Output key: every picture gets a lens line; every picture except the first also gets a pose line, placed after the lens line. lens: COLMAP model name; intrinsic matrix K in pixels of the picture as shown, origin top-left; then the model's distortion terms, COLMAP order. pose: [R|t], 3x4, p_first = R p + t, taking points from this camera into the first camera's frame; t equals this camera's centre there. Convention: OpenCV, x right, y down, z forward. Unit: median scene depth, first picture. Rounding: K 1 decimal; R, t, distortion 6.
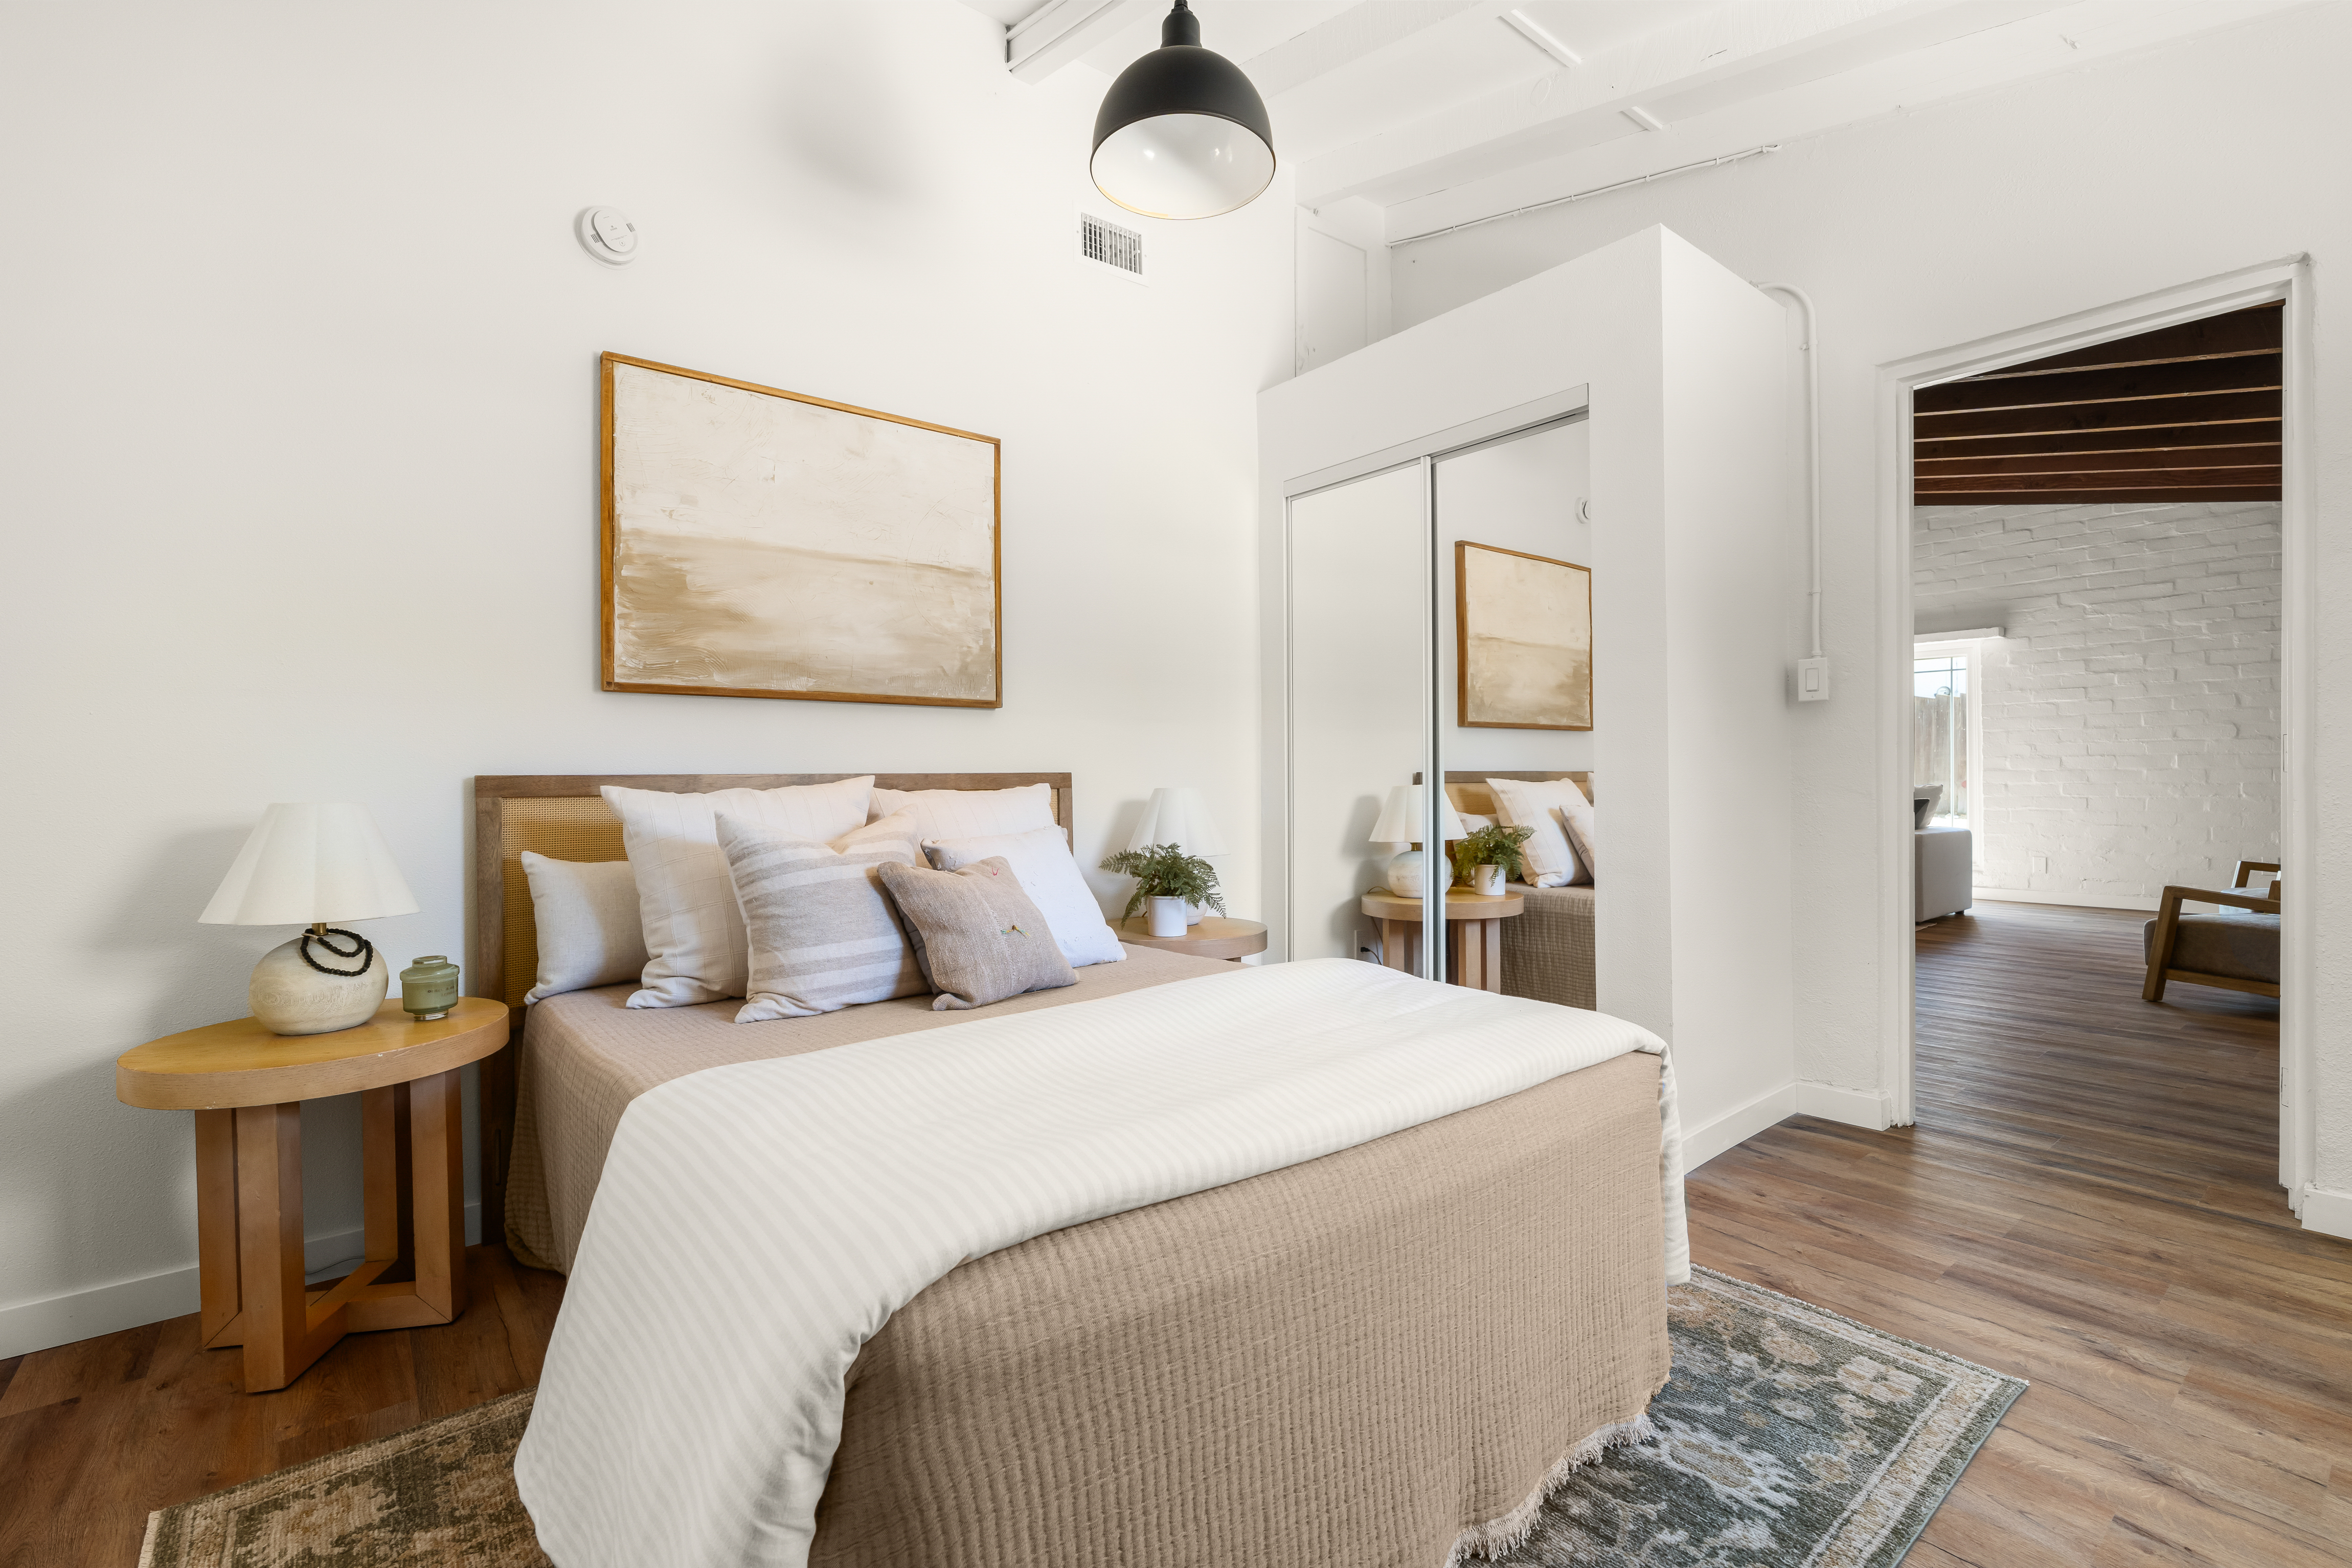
lens RADIAL K [[1053.8, 0, 1166.7], [0, 1053.8, 783.7], [0, 0, 1]] dist [-0.007310, 0.002122]
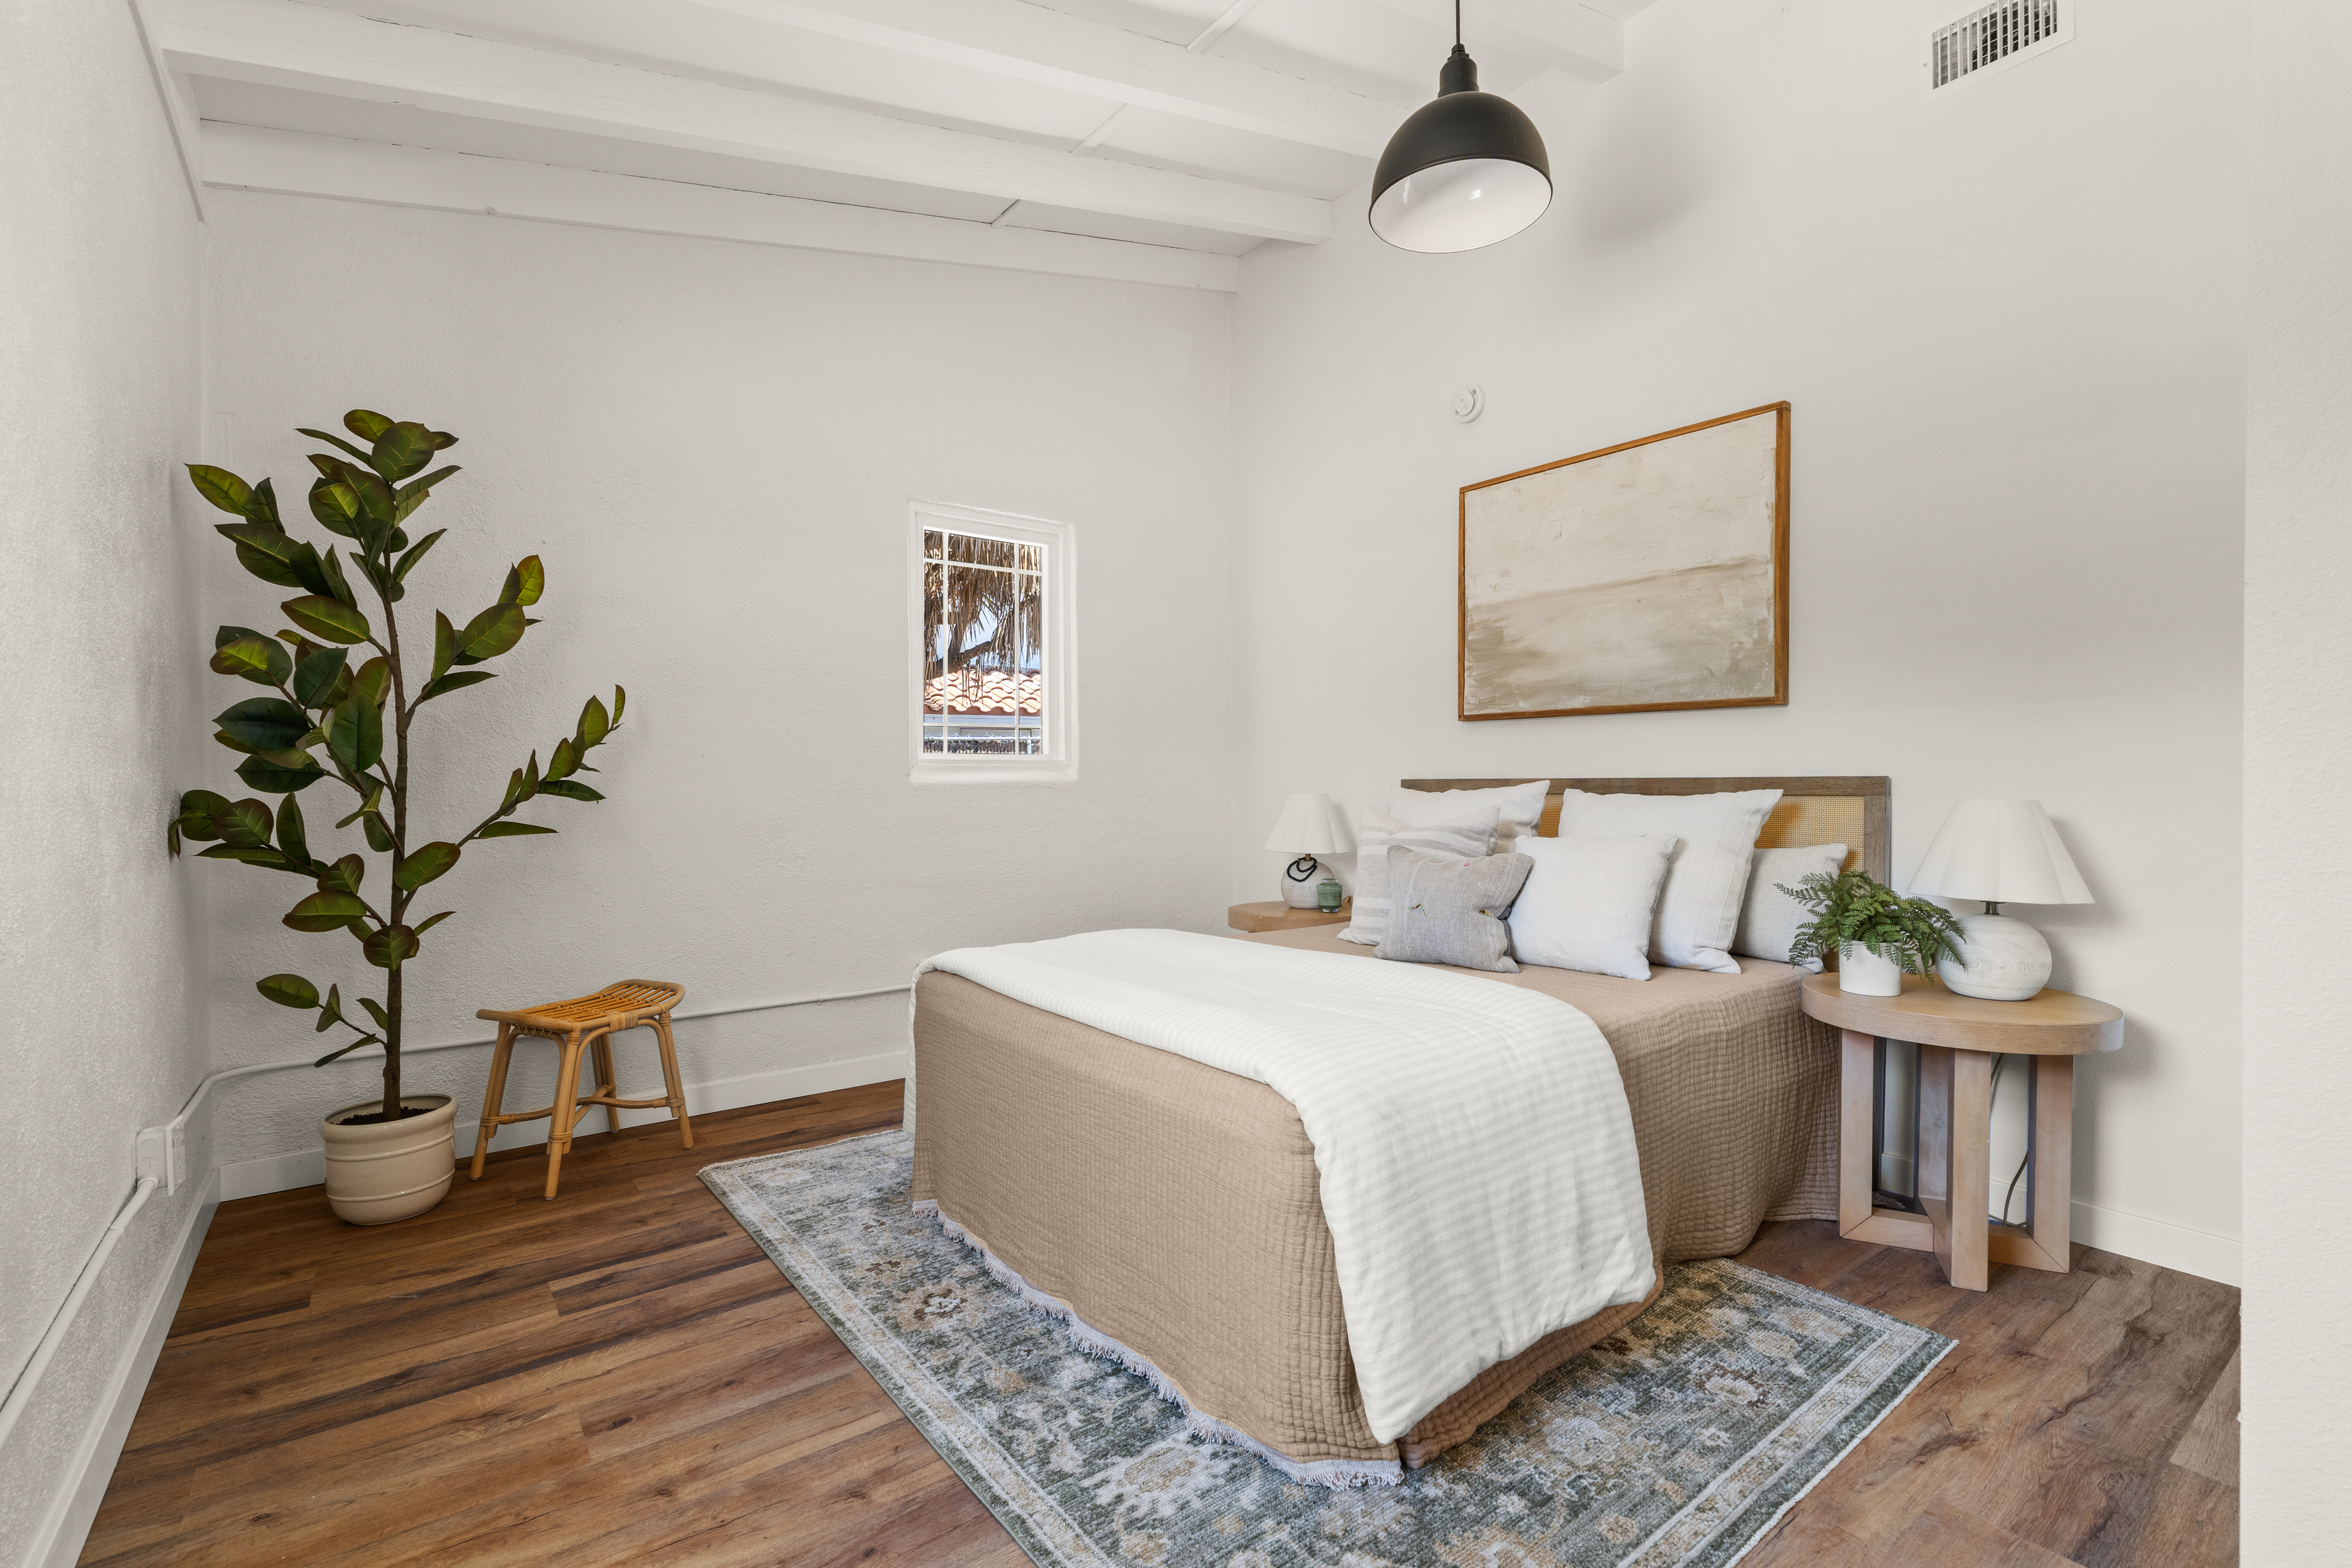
lens RADIAL K [[1053.8, 0, 1161.8], [0, 1053.8, 785.2], [0, 0, 1]] dist [-0.007310, 0.002122]
pose [[-0.033878, 0.013145, -0.999340, 0.862437], [0.000807, 0.999914, 0.013126, -0.017860], [0.999426, -0.000361, -0.033886, 0.583160]]
